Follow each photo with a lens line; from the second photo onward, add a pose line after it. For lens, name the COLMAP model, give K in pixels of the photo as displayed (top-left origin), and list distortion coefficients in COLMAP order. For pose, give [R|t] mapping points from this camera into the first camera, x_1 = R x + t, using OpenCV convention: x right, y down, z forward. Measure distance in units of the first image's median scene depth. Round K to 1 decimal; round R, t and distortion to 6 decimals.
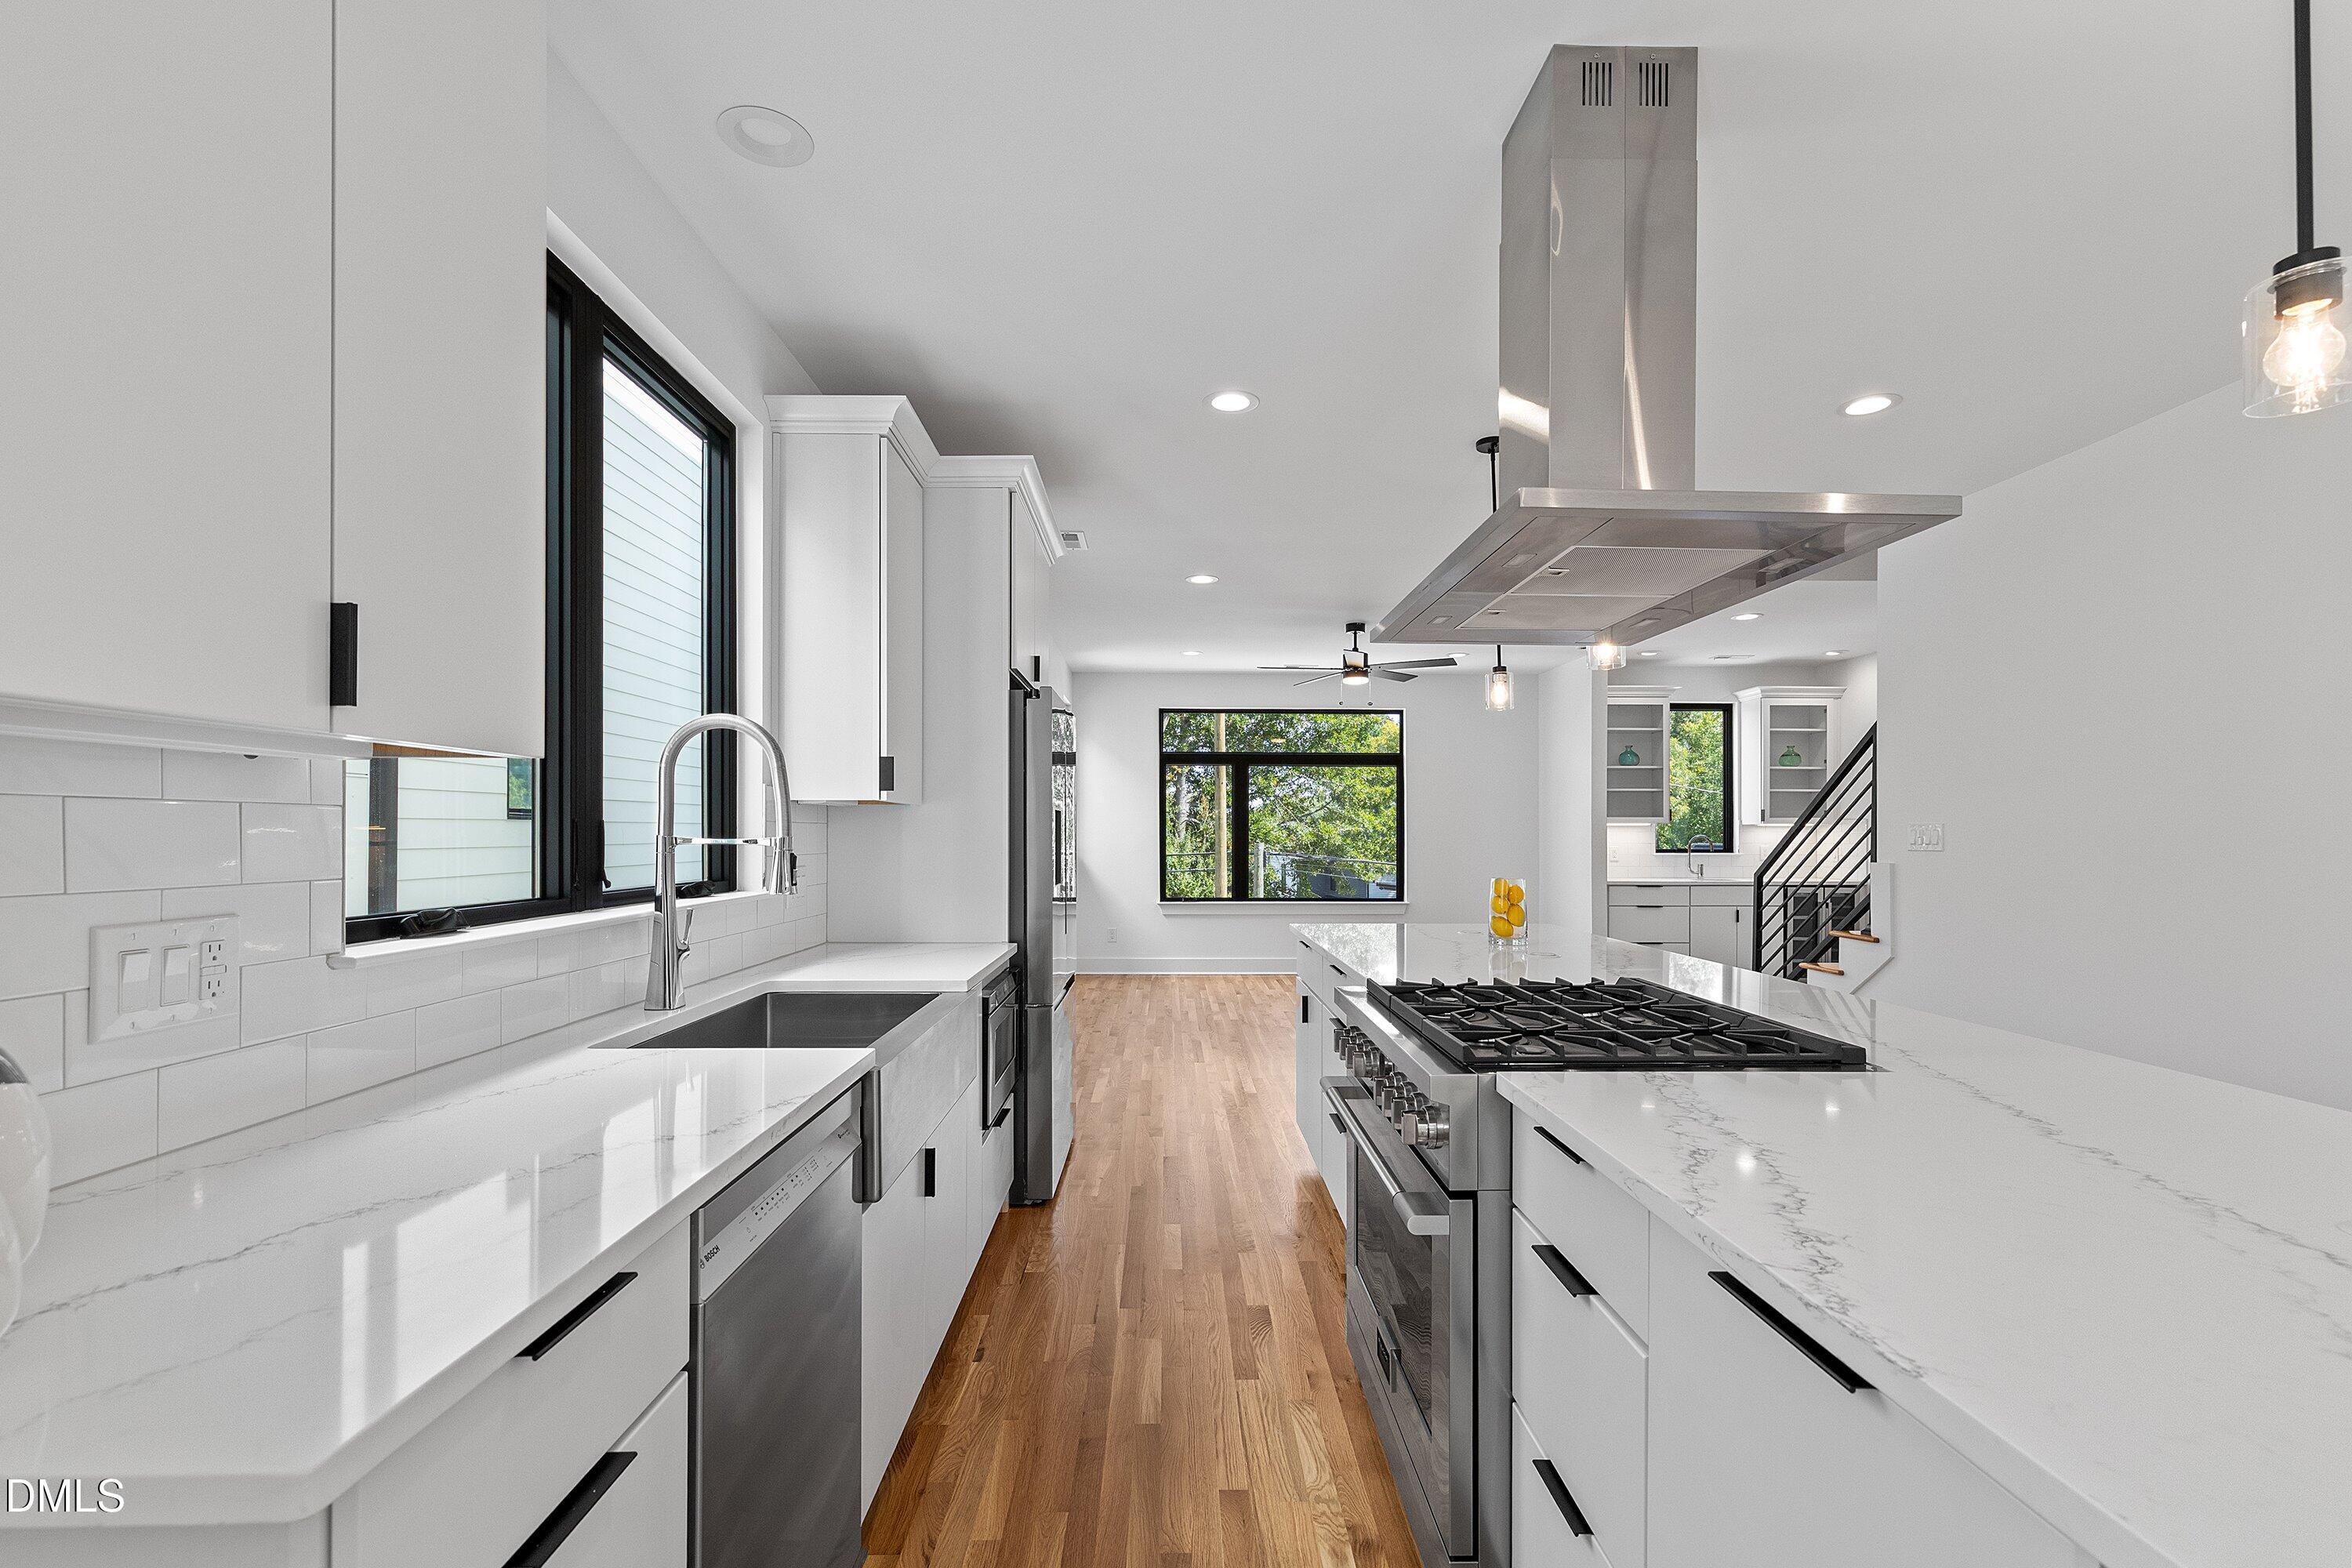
lens RADIAL K [[1023.9, 0, 1196.5], [0, 1023.9, 827.1], [0, 0, 1]] dist [-0.003754, 0.001985]
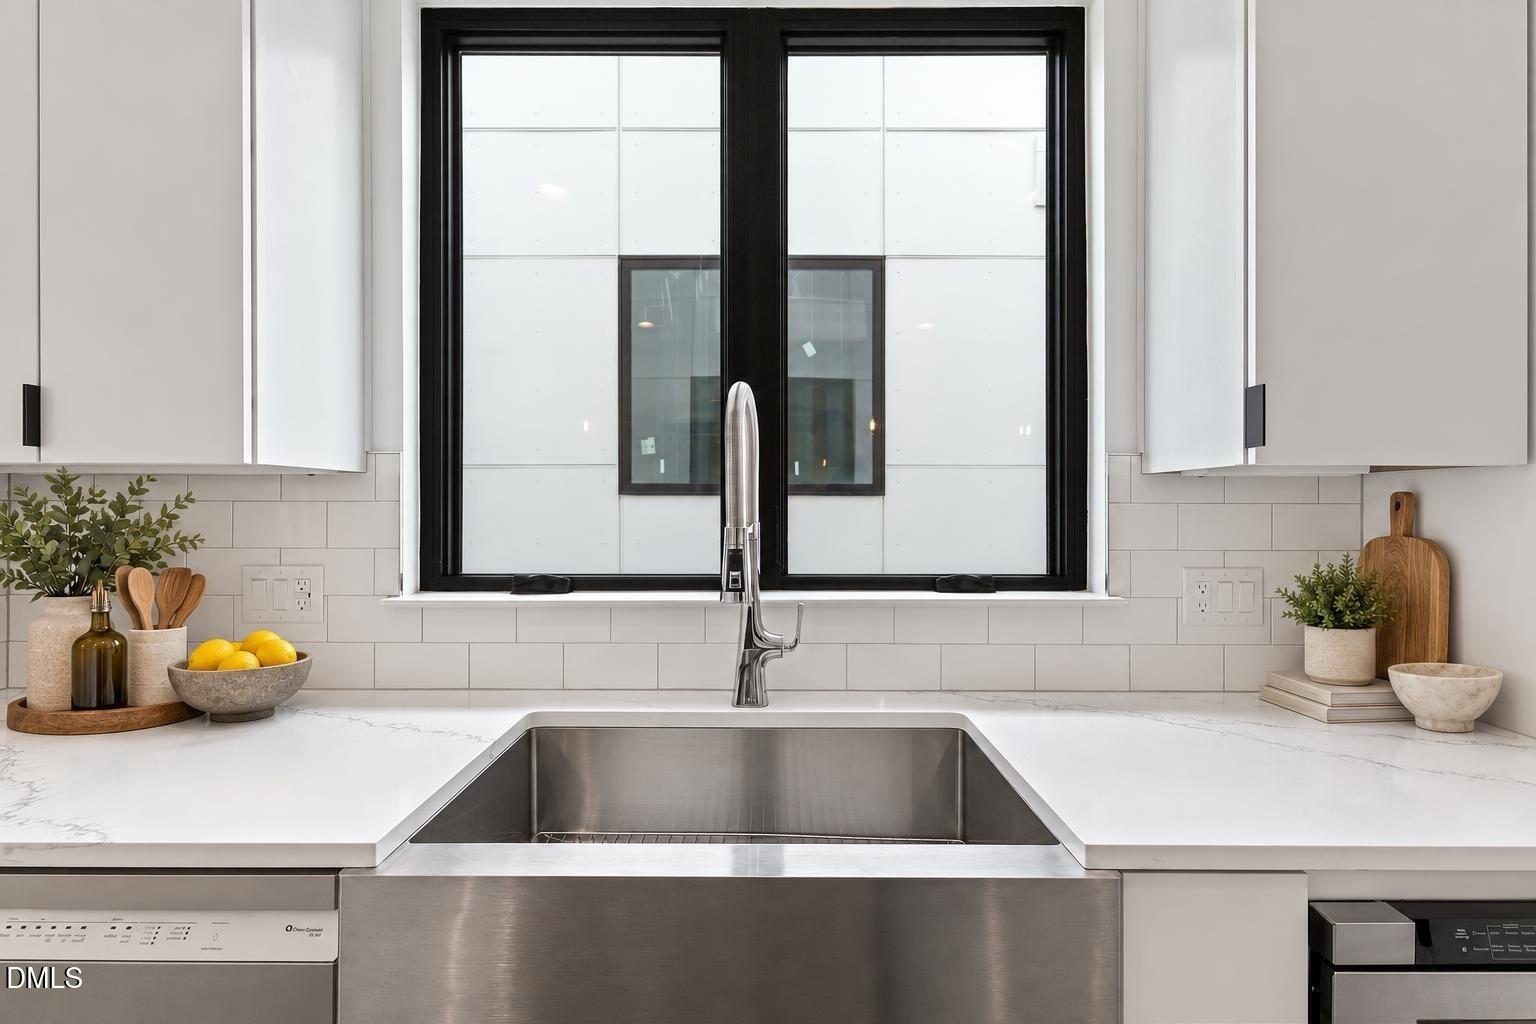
lens RADIAL K [[668.7, 0, 762.0], [0, 668.7, 501.3], [0, 0, 1]] dist [-0.003754, 0.001985]
pose [[-0.037730, -0.006775, -0.999265, 0.034222], [0.005618, 0.999960, -0.006992, -0.002263], [0.999272, -0.005878, -0.037690, 0.348885]]
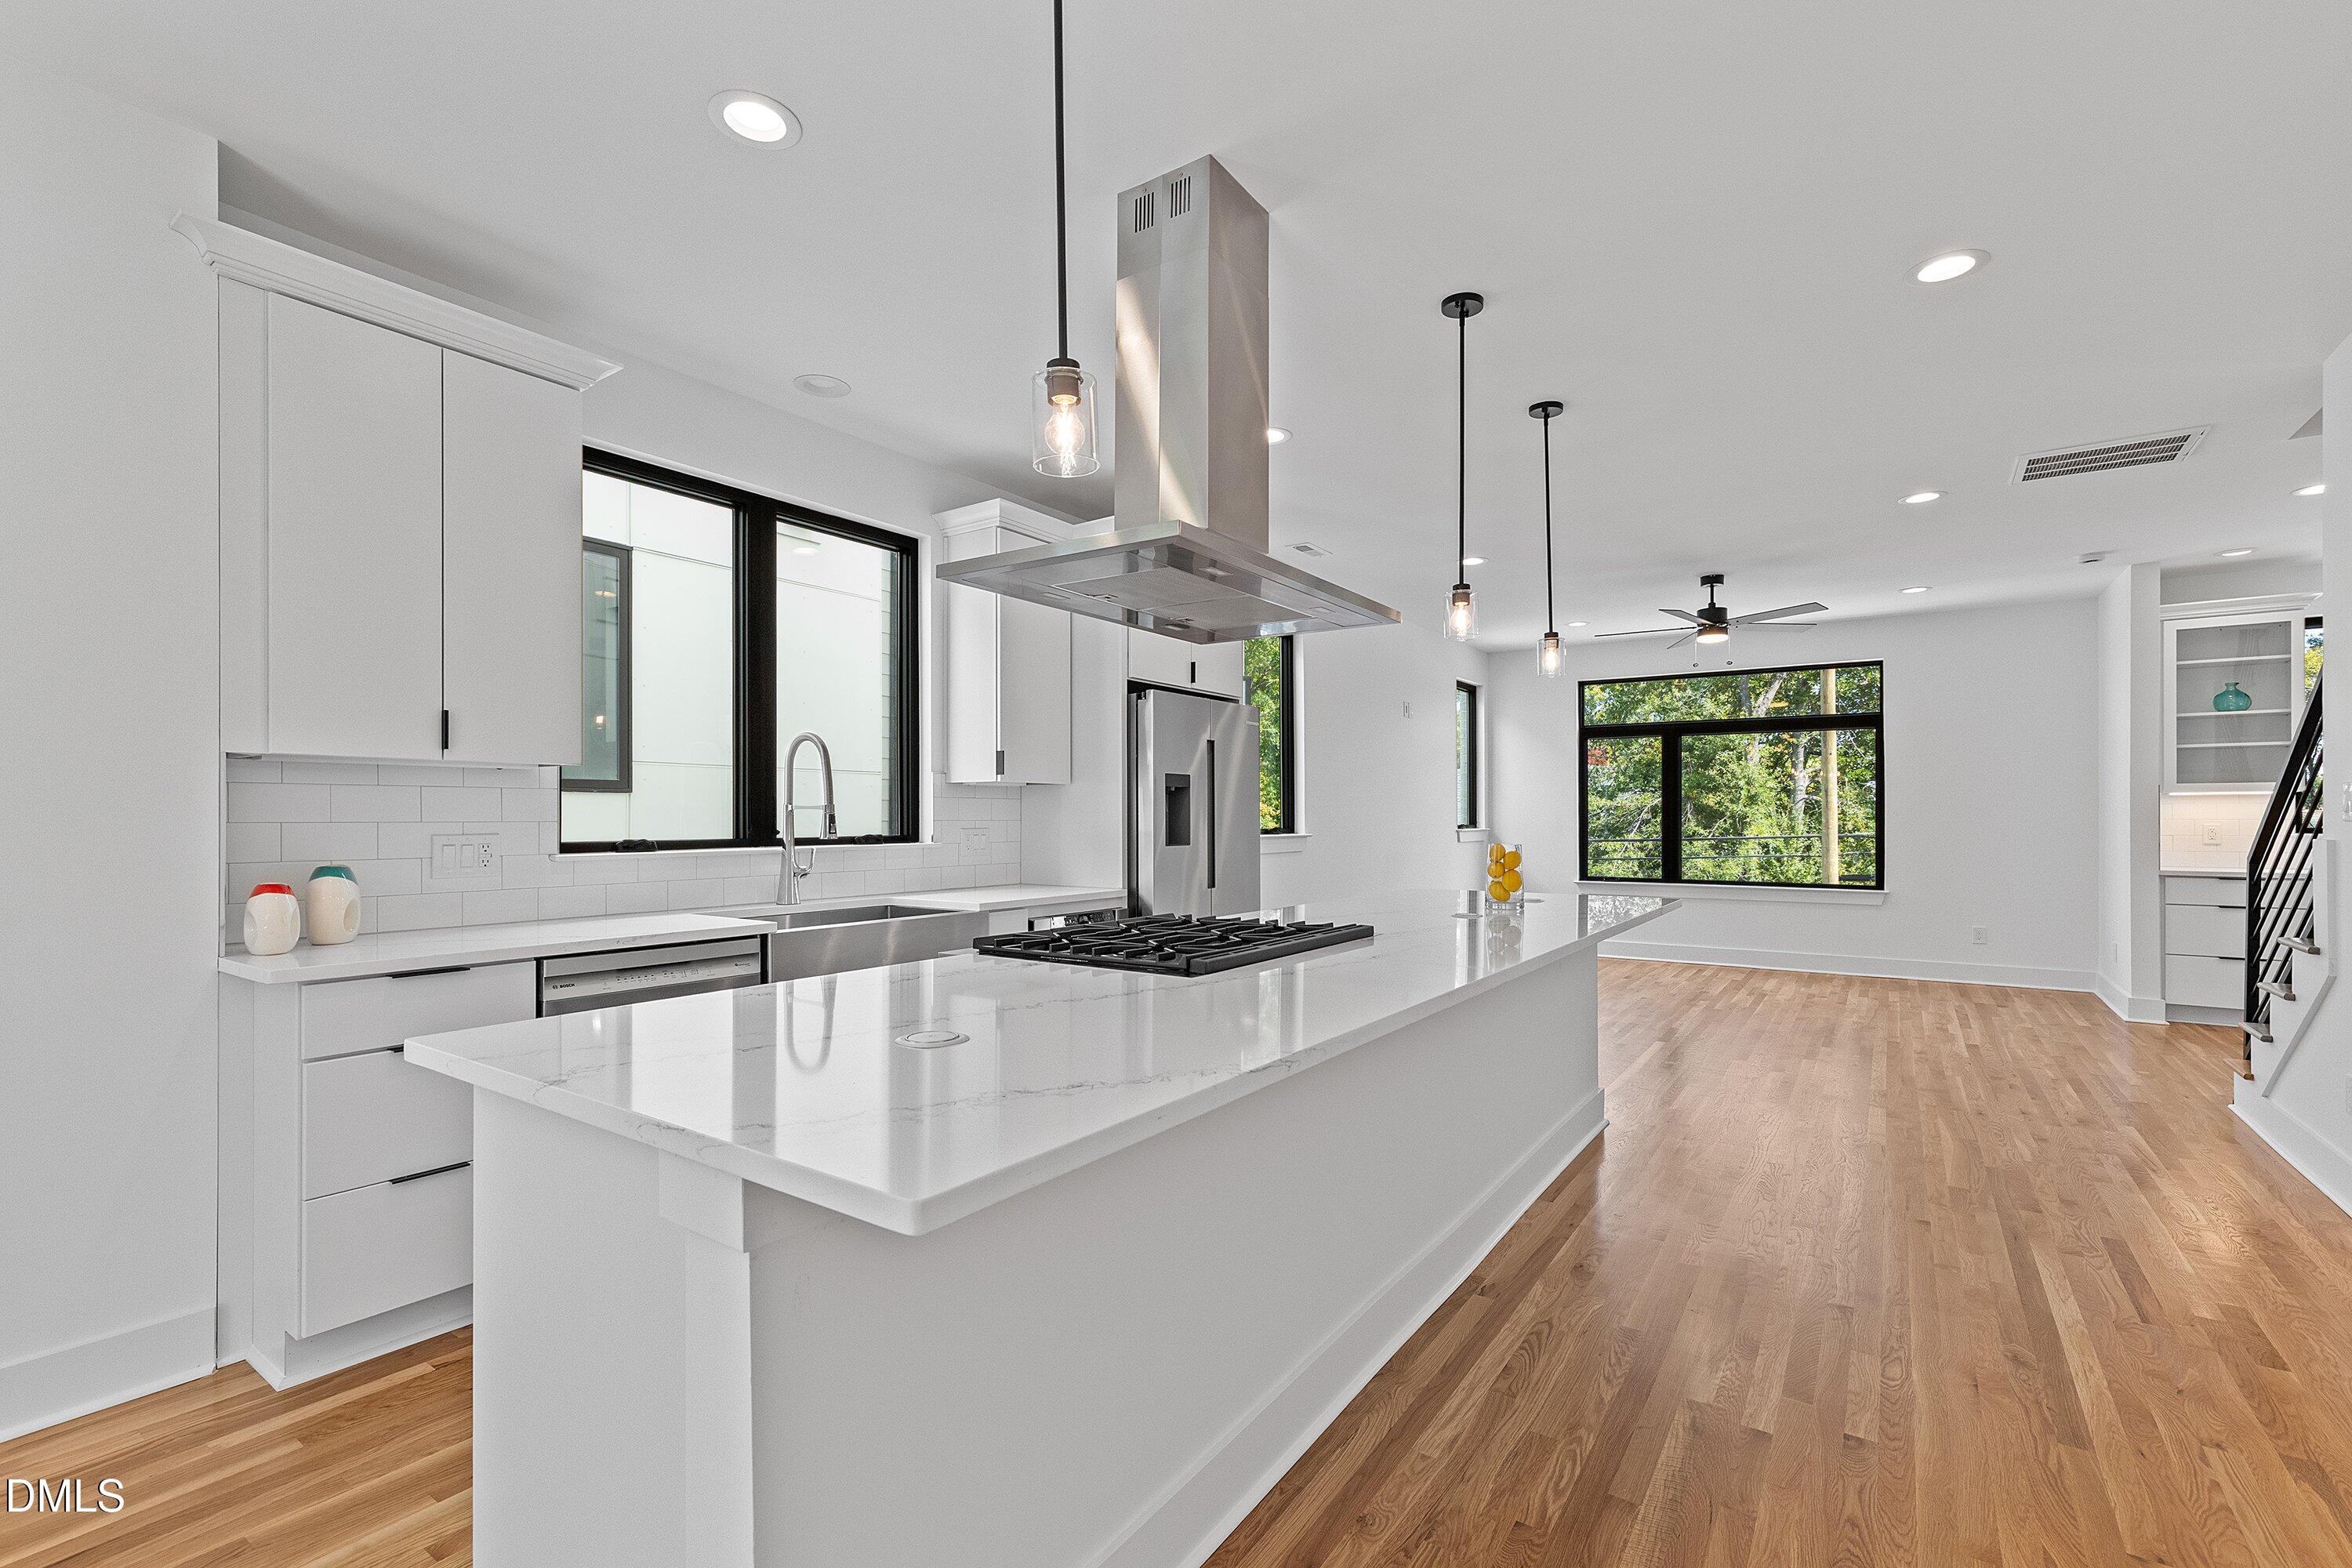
lens RADIAL K [[1023.9, 0, 1191.5], [0, 1023.9, 799.3], [0, 0, 1]] dist [-0.003754, 0.001985]
pose [[0.813461, -0.009491, -0.581542, 0.347819], [0.004457, 0.999939, -0.010086, 0.006602], [0.581603, 0.005613, 0.813454, -0.001757]]
